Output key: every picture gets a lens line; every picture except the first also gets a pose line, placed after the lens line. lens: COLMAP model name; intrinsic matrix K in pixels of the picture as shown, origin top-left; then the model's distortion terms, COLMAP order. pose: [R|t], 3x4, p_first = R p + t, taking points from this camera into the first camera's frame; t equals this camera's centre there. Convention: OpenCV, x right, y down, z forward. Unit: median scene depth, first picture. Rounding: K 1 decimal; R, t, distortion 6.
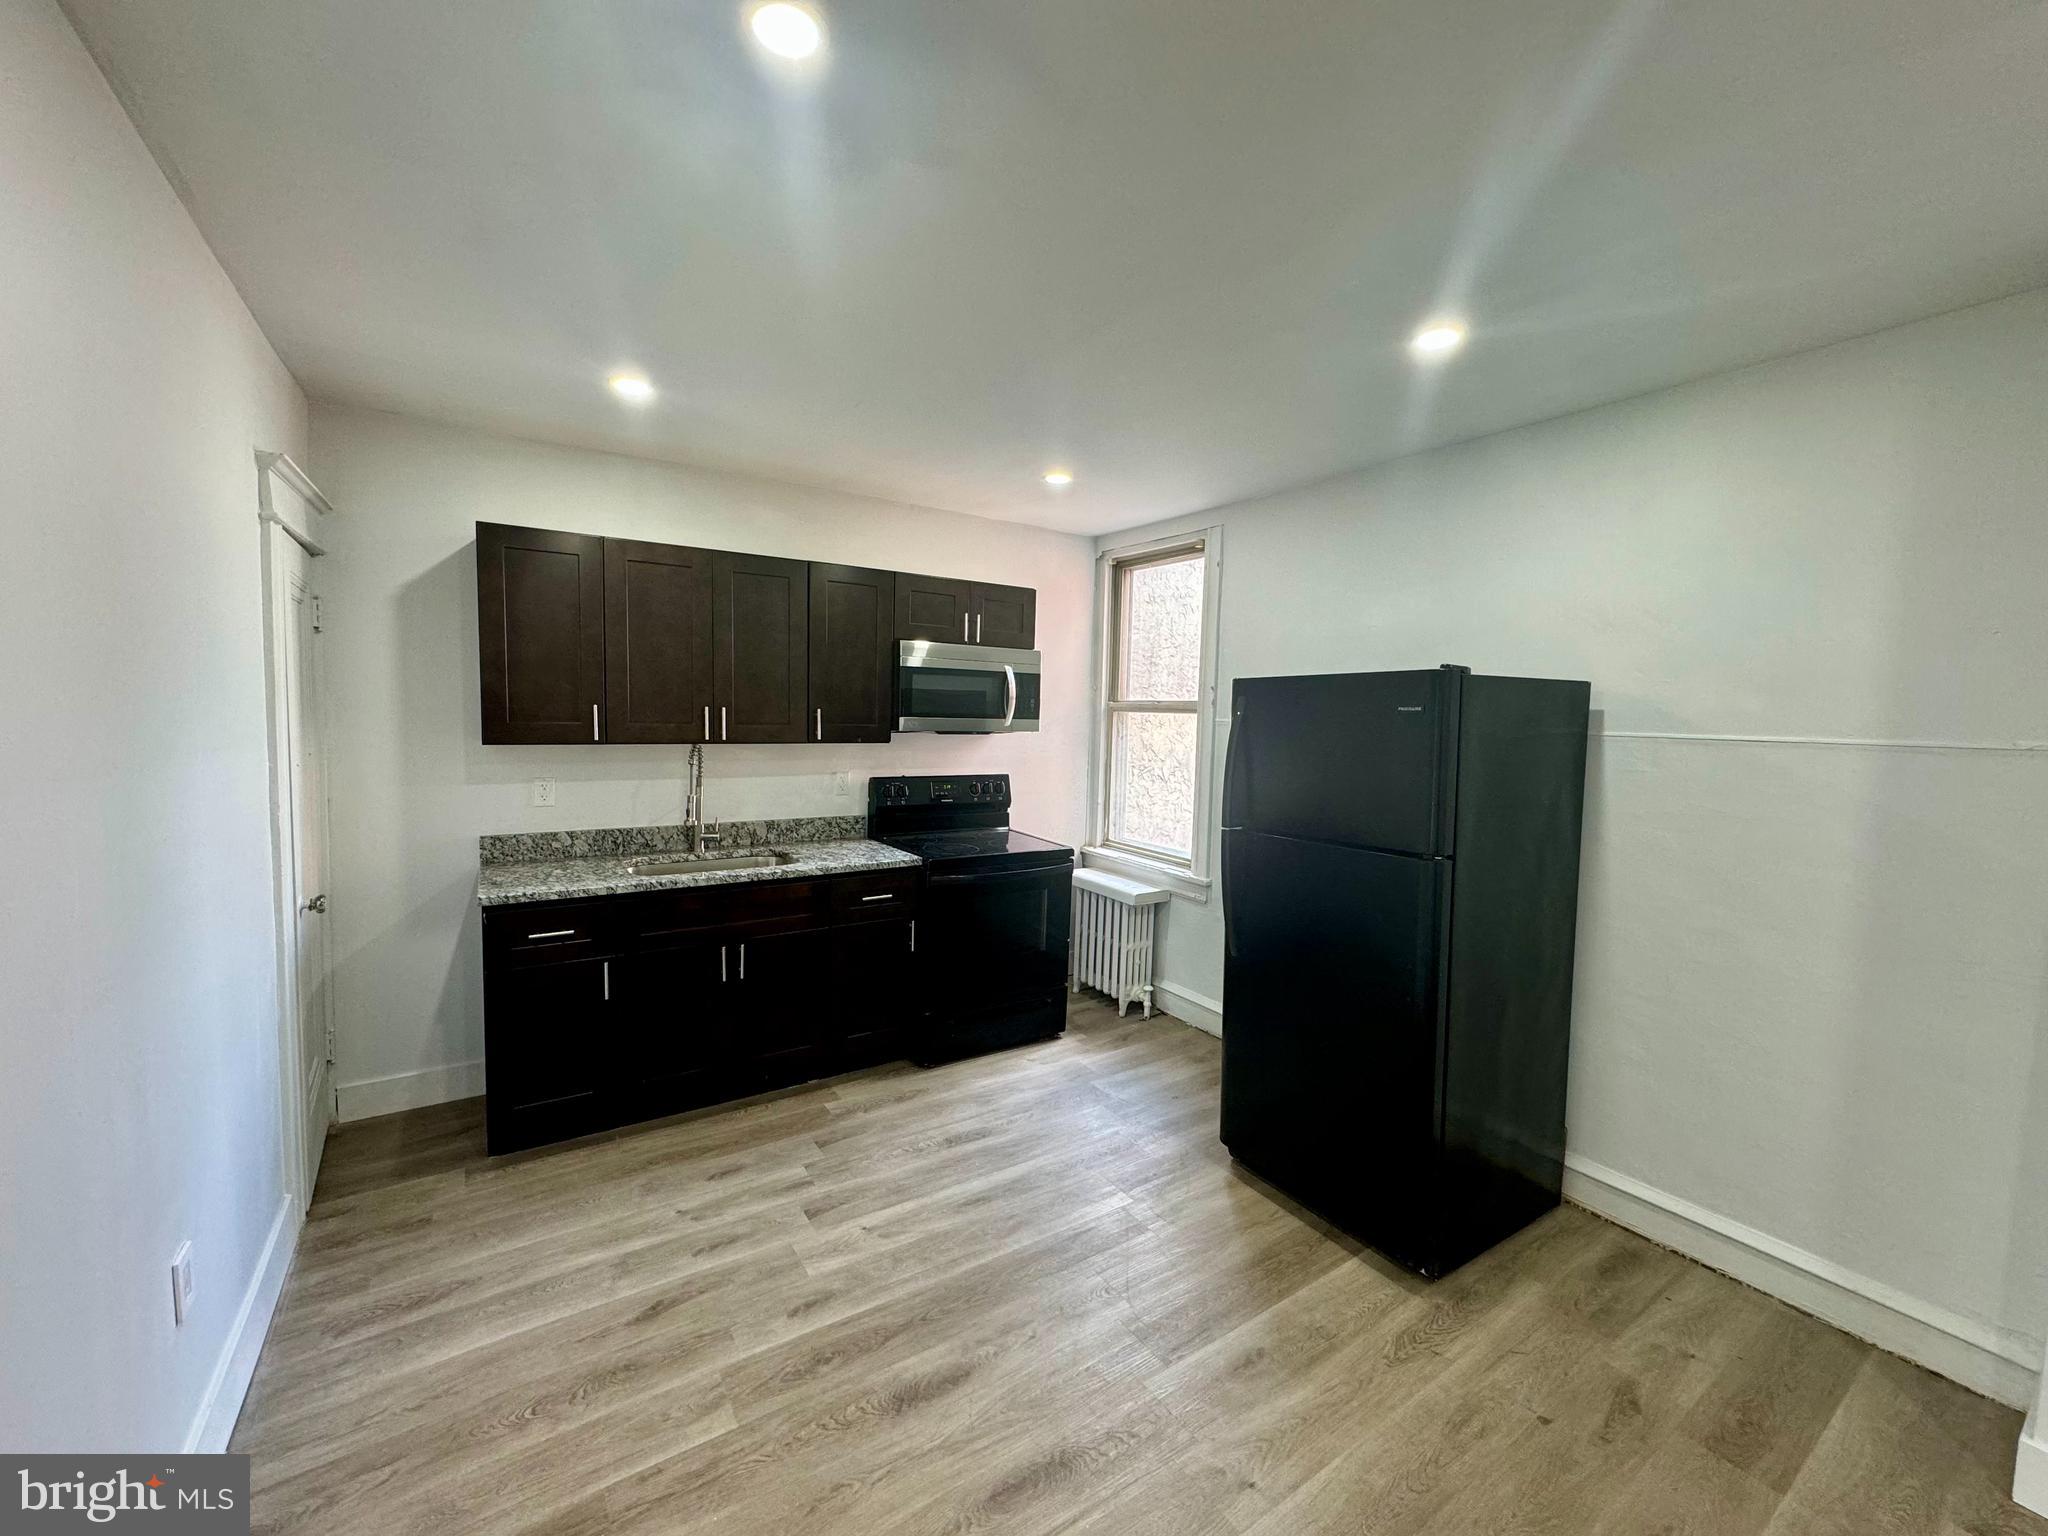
lens RADIAL K [[812.4, 0, 1022.1], [0, 812.4, 766.6], [0, 0, 1]] dist [-0.003012, 0.000431]
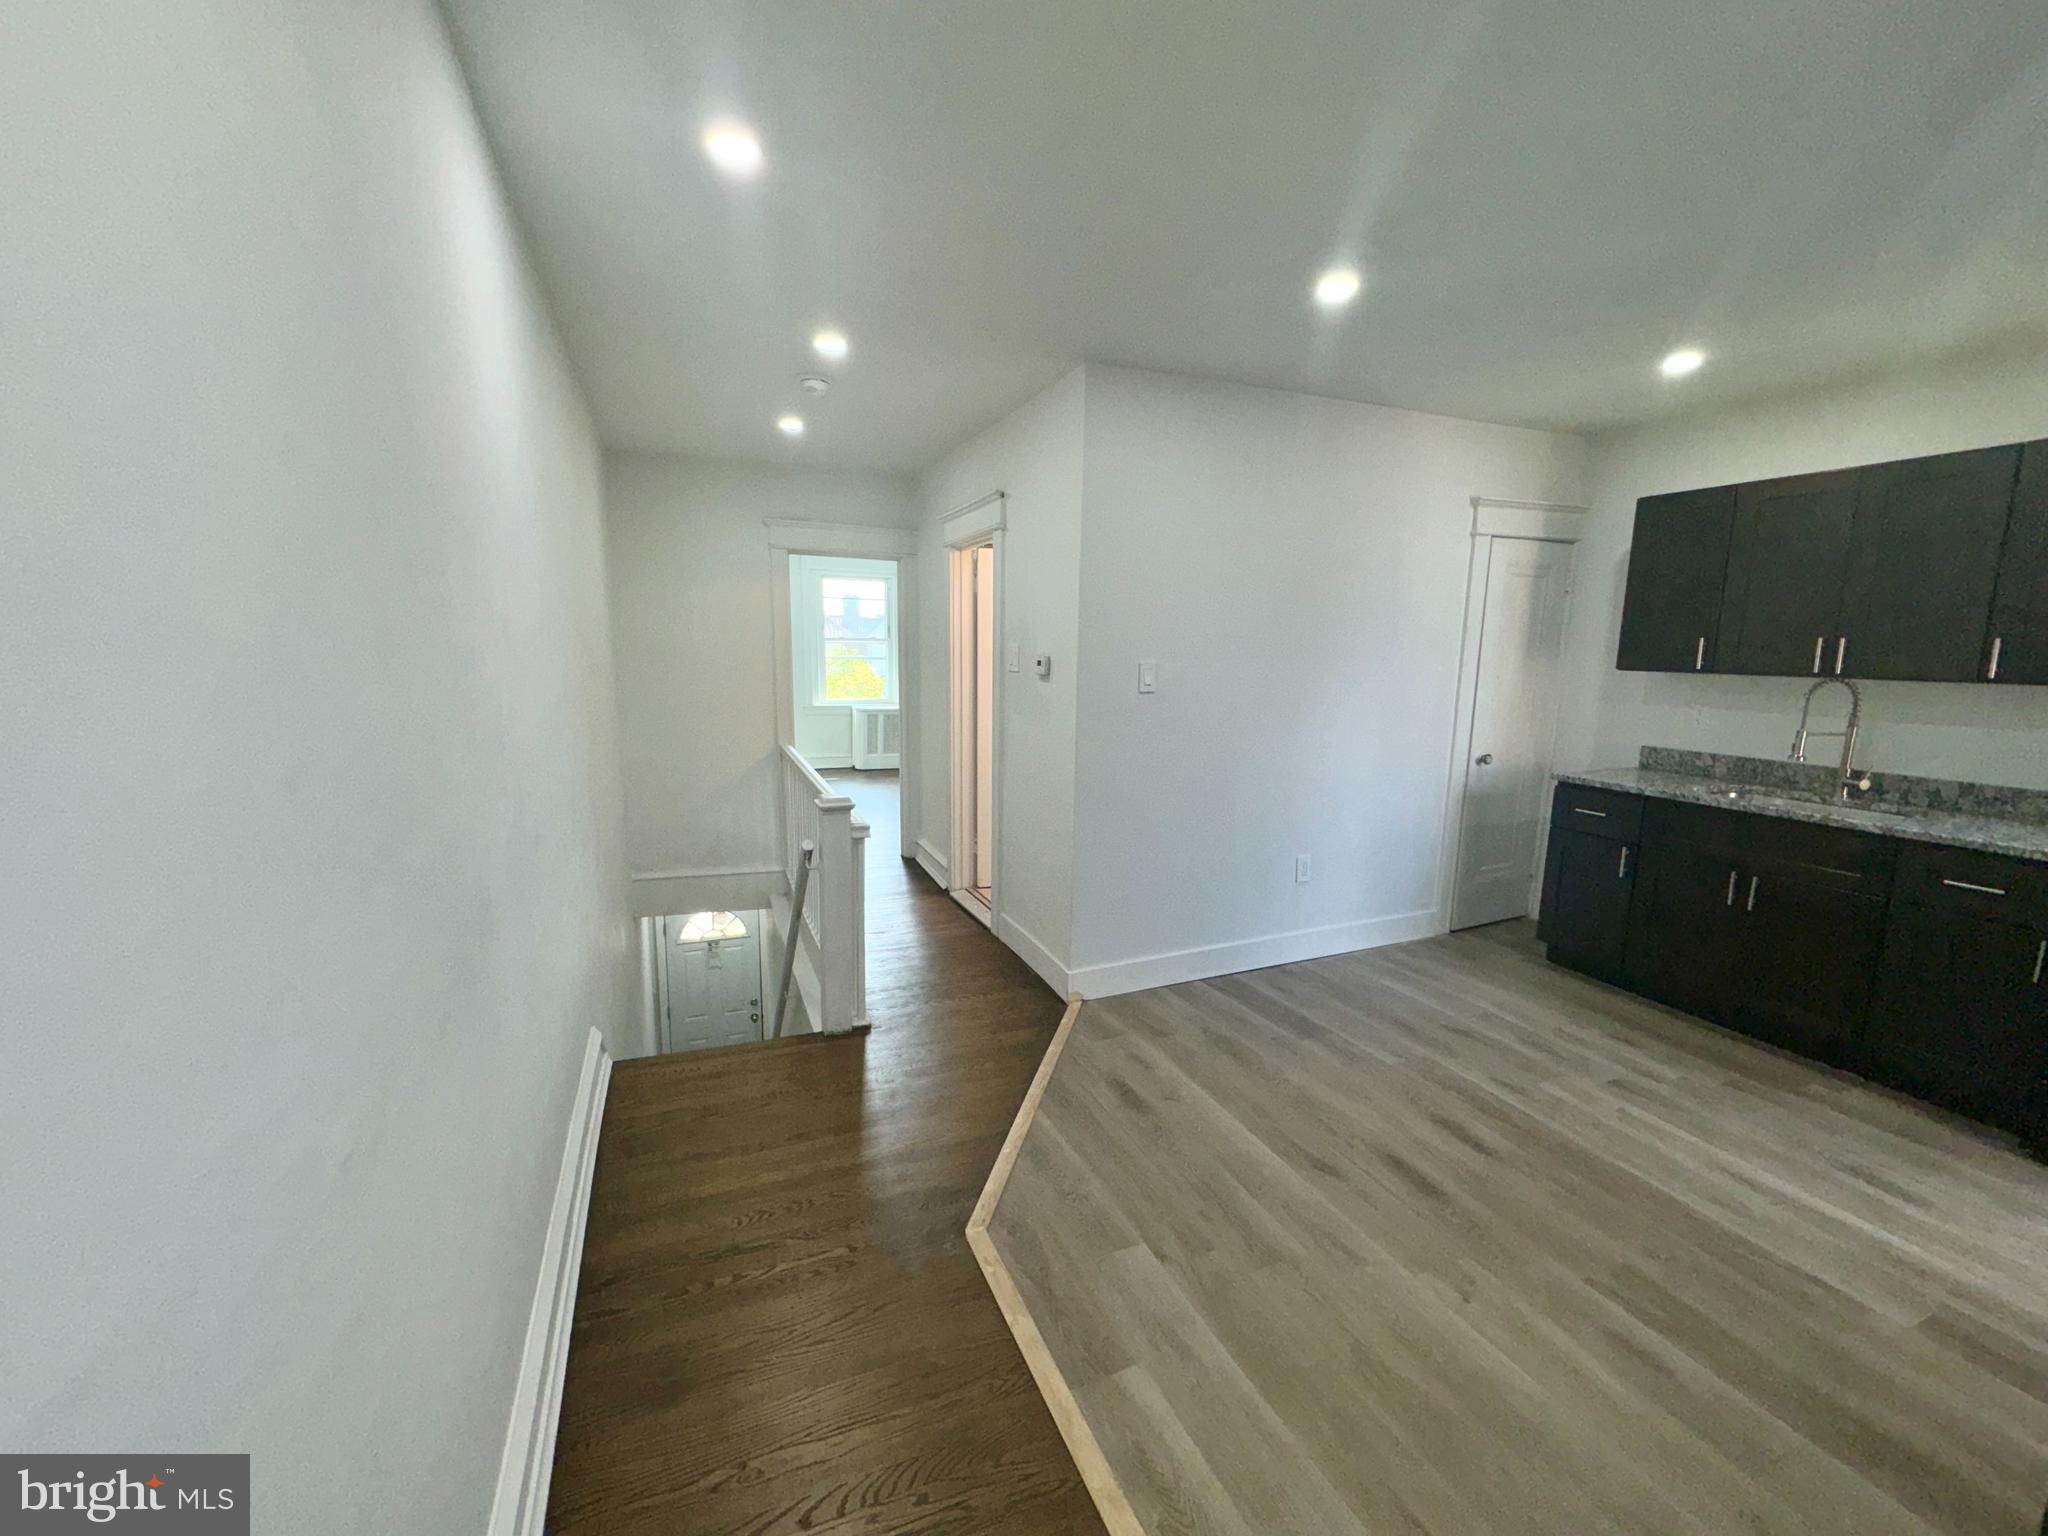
lens RADIAL K [[812.4, 0, 1023.0], [0, 812.4, 771.0], [0, 0, 1]] dist [-0.003012, 0.000431]
pose [[-0.177689, 0.130200, -0.975436, 0.770284], [-0.087520, 0.985190, 0.147446, 0.023545], [0.980187, 0.111570, -0.163662, 0.269775]]
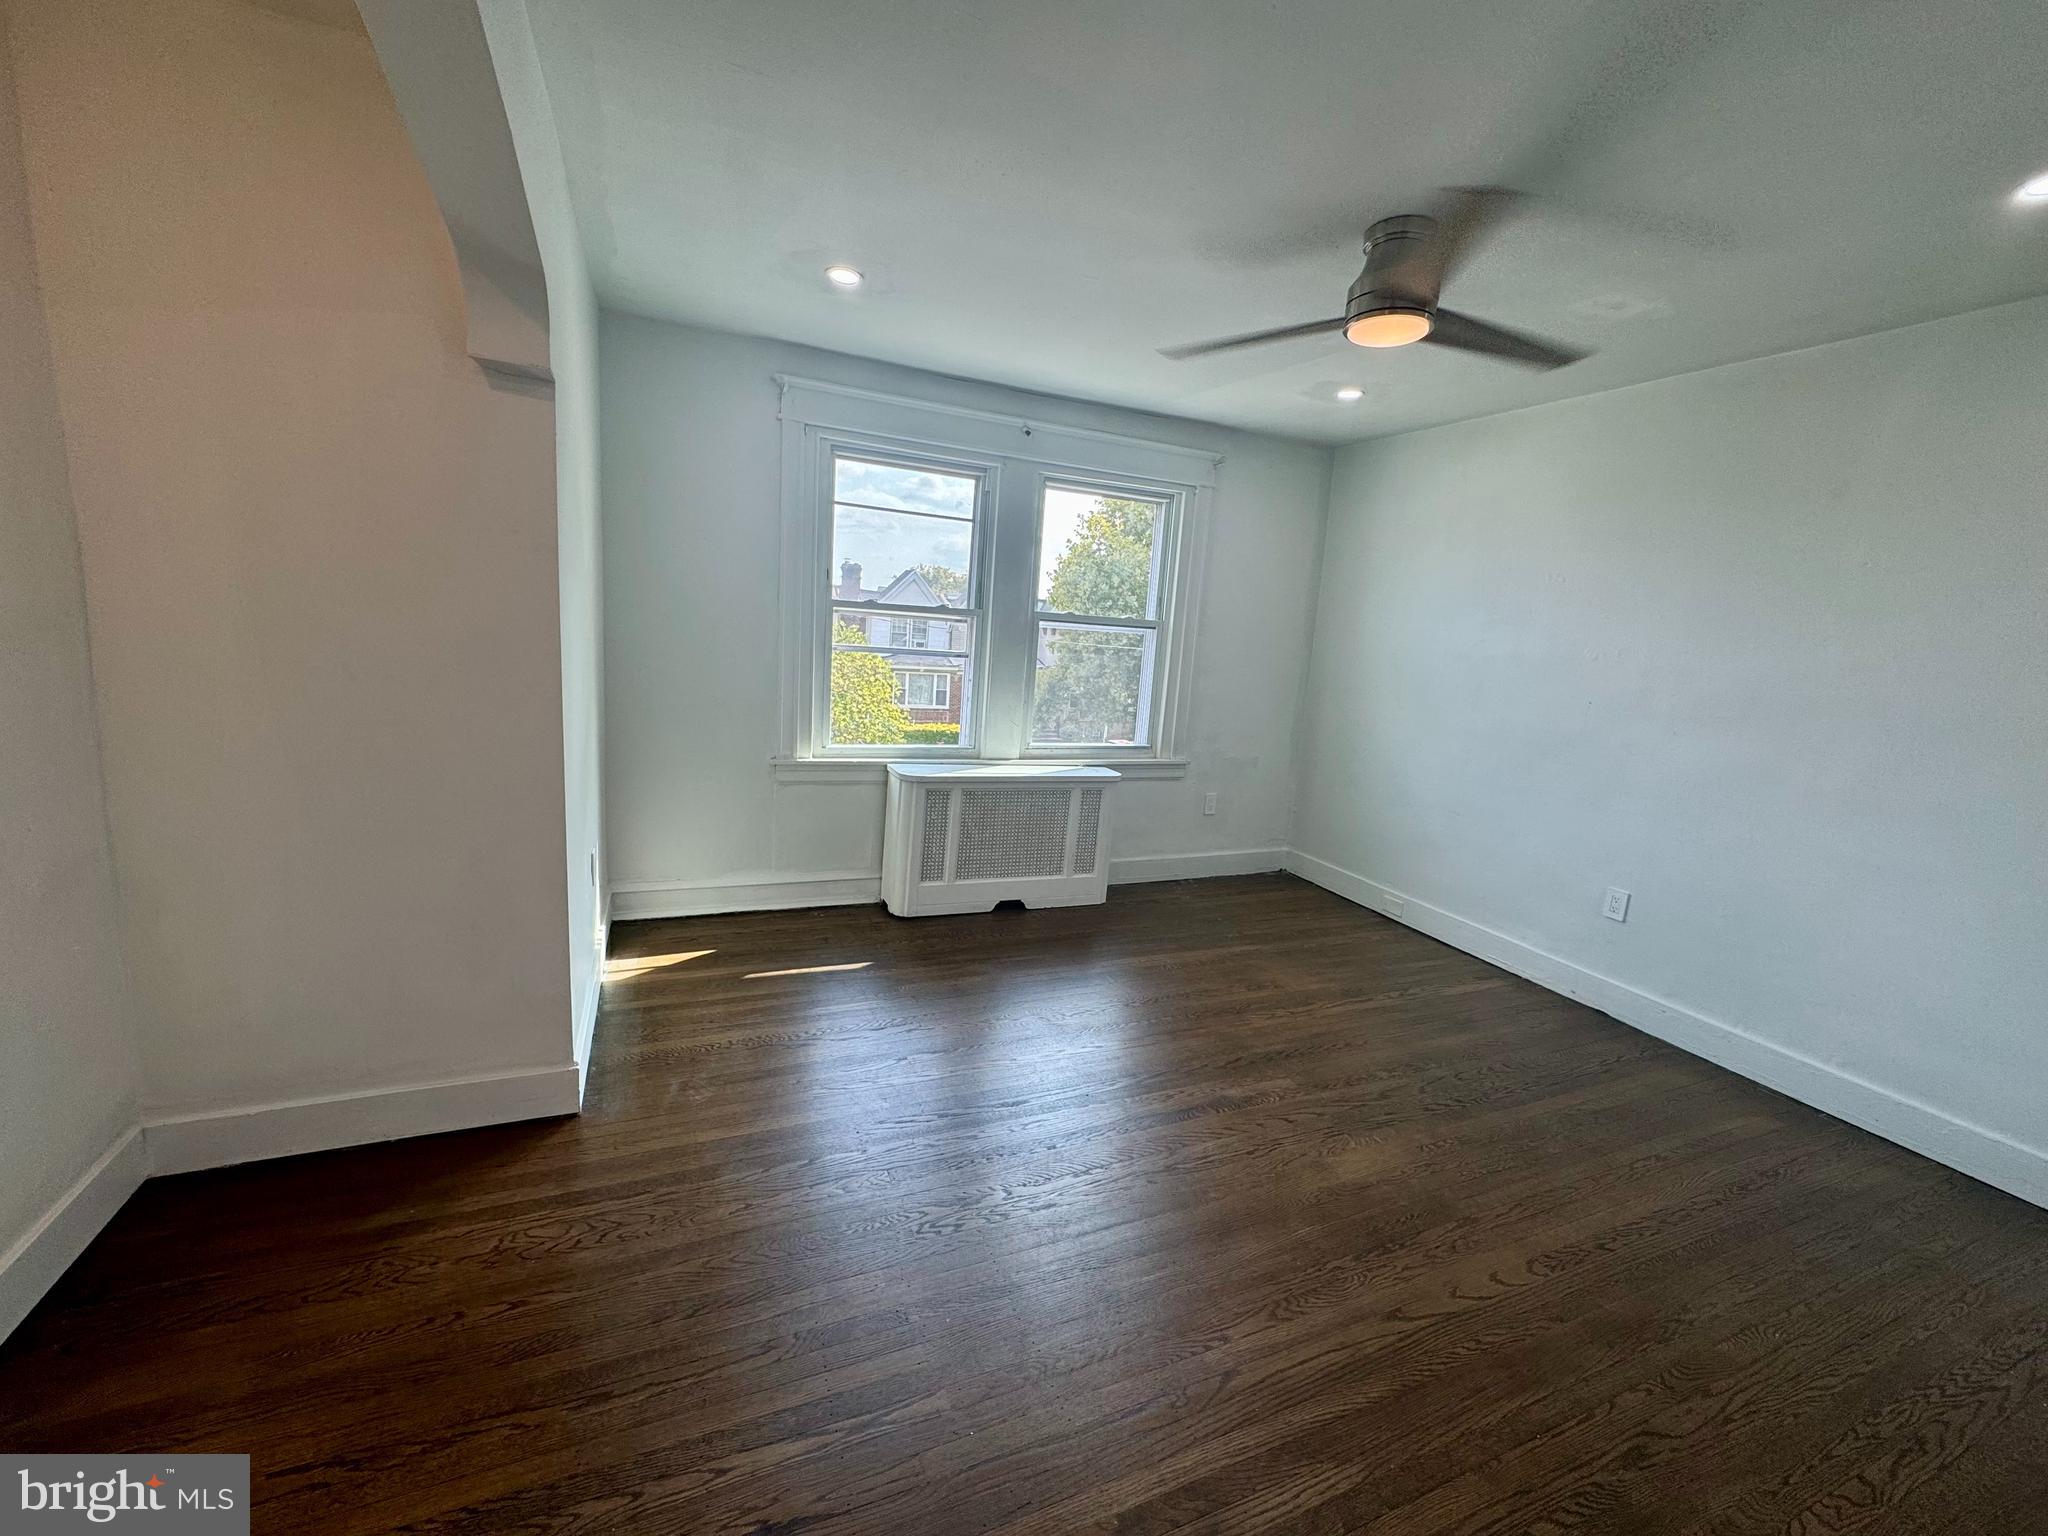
lens RADIAL K [[812.4, 0, 1024.6], [0, 812.4, 762.7], [0, 0, 1]] dist [-0.003012, 0.000431]
pose [[-0.166355, 0.130590, -0.977380, -0.865155], [-0.140777, 0.977893, 0.154619, 0.055276], [0.975965, 0.163314, -0.144293, -0.472811]]
